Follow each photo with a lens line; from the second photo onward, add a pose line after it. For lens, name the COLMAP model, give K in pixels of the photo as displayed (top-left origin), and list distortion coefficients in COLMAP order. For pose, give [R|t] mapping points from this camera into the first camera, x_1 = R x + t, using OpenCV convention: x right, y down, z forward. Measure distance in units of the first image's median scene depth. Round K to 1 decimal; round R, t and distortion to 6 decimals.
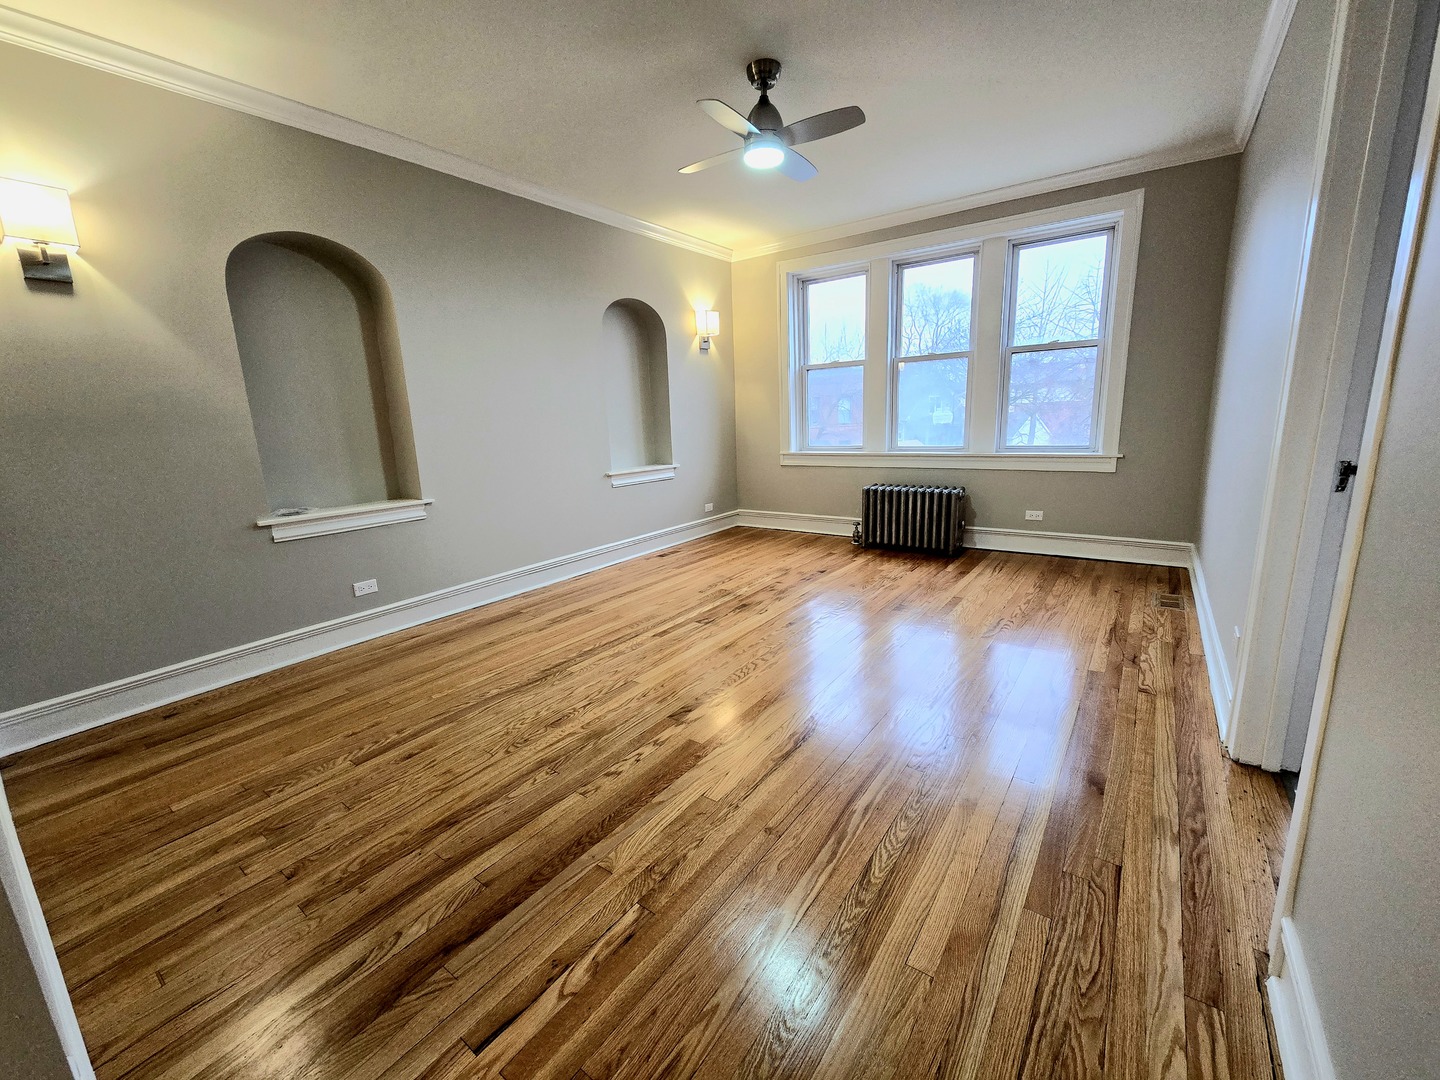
lens RADIAL K [[588.5, 0, 720.1], [0, 588.5, 545.7], [0, 0, 1]] dist [-0.003368, 0.000197]
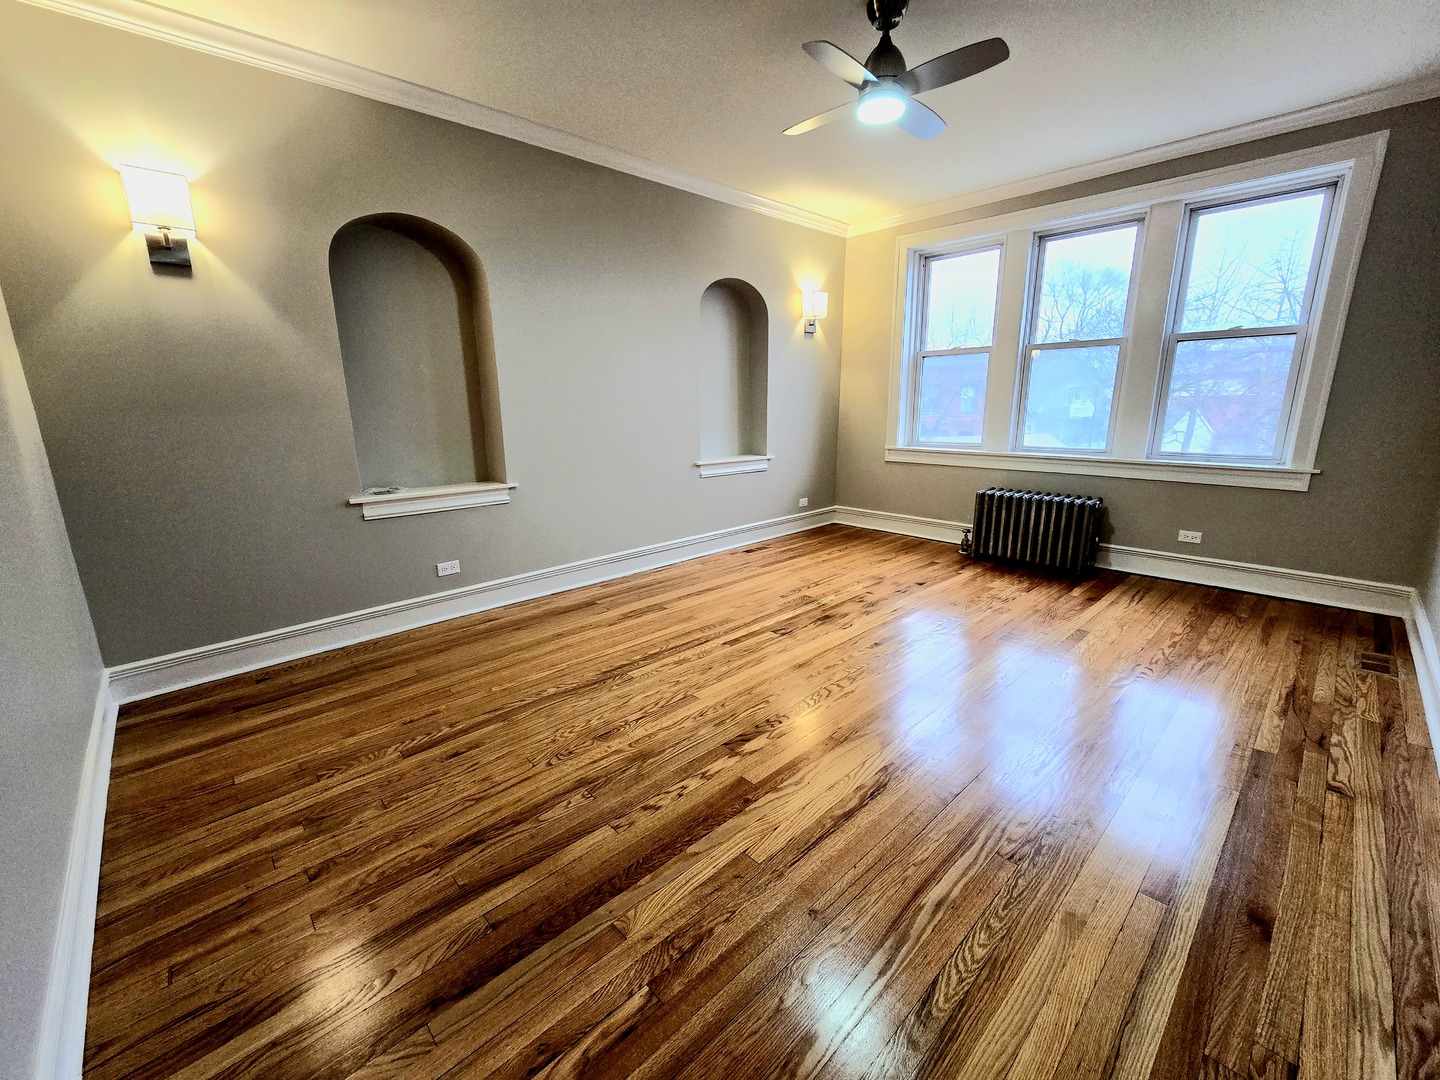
lens RADIAL K [[588.5, 0, 720.1], [0, 588.5, 545.7], [0, 0, 1]] dist [-0.003368, 0.000197]
pose [[0.982409, 0.070490, -0.172924, 0.028856], [-0.065708, 0.997285, 0.033232, -0.029807], [0.174797, -0.021285, 0.984374, 0.077342]]
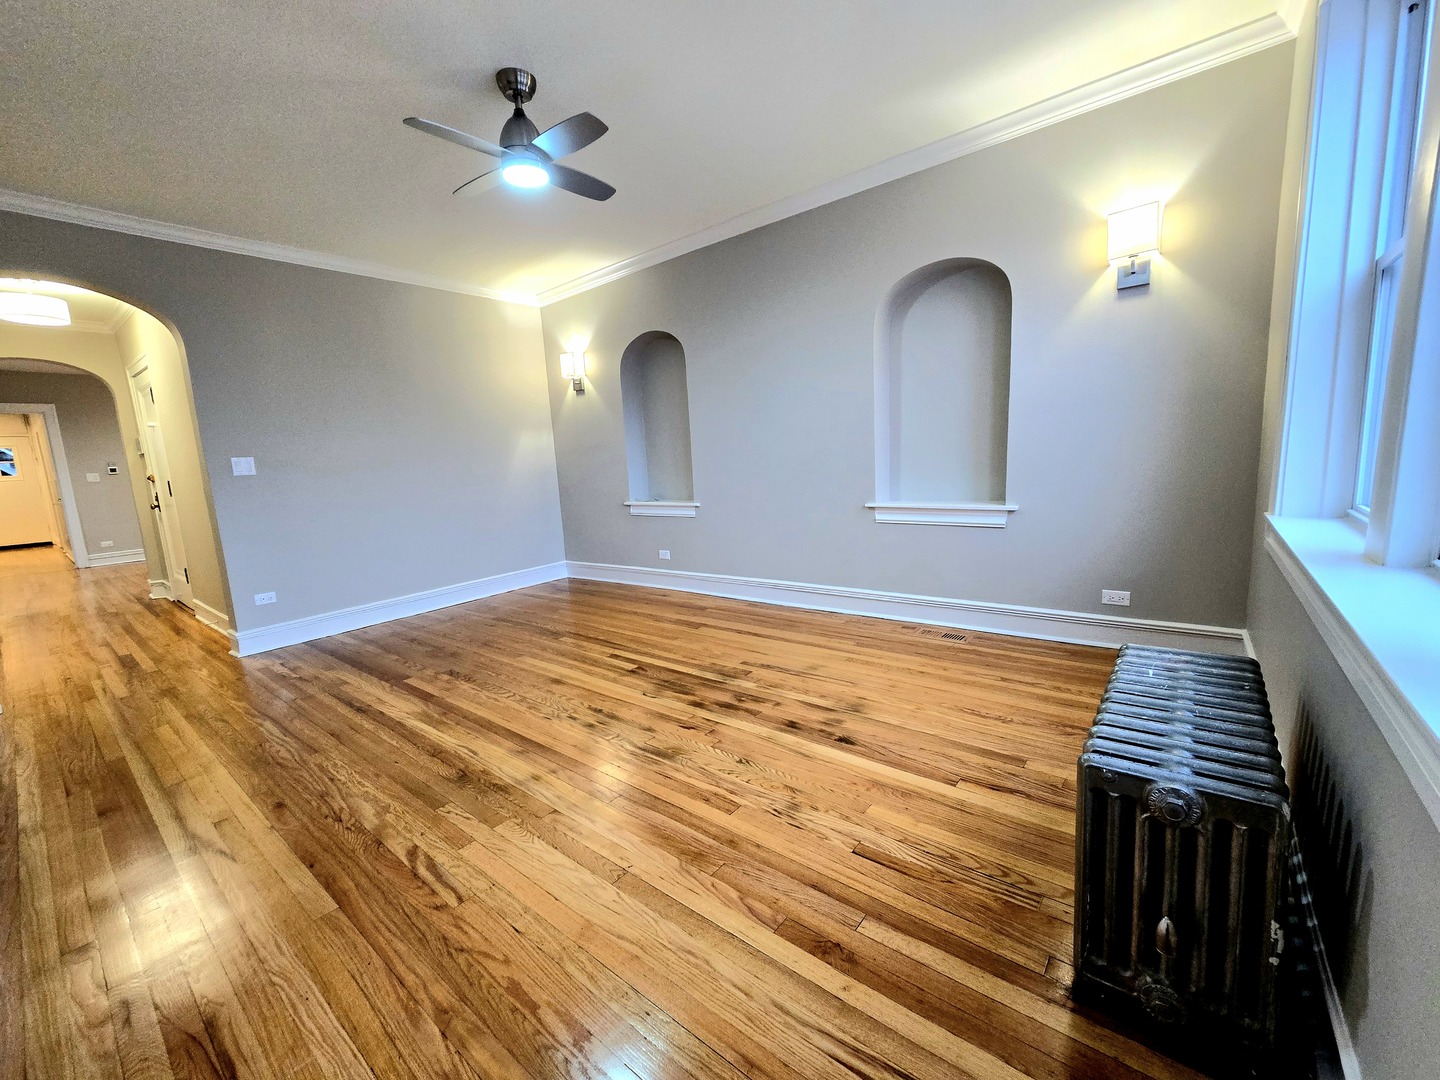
lens RADIAL K [[600.2, 0, 716.4], [0, 600.2, 543.2], [0, 0, 1]] dist [-0.001025, -0.000541]
pose [[-0.070989, 0.196048, -0.978021, 0.844607], [-0.146499, 0.967813, 0.204635, -0.276321], [0.986660, 0.157806, -0.039983, 1.107846]]
